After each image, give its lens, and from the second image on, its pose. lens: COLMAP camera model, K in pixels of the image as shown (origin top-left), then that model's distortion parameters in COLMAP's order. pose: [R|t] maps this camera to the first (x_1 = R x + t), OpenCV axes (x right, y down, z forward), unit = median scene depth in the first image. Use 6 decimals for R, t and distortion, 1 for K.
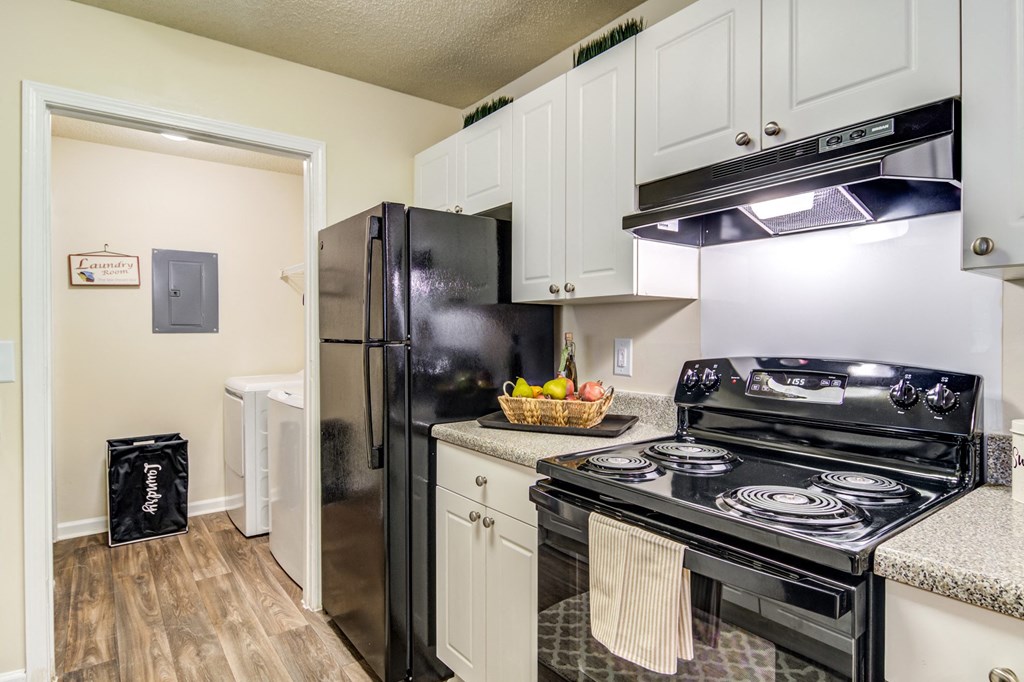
lens RADIAL K [[555.4, 0, 507.4], [0, 555.4, 338.3], [0, 0, 1]] dist [0.007969, 0.000909]
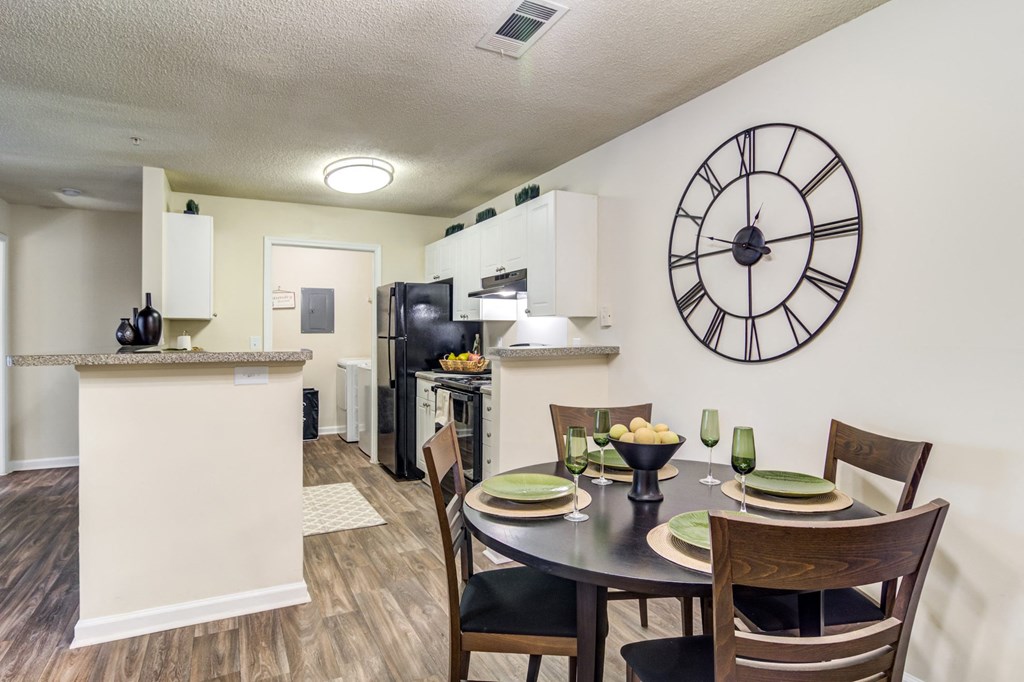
lens RADIAL K [[555.4, 0, 515.6], [0, 555.4, 339.7], [0, 0, 1]] dist [0.007969, 0.000909]
pose [[0.986537, 0.007100, -0.163387, 0.538089], [-0.007115, 0.999975, 0.000496, 0.008667], [0.163386, 0.000673, 0.986562, -1.031121]]
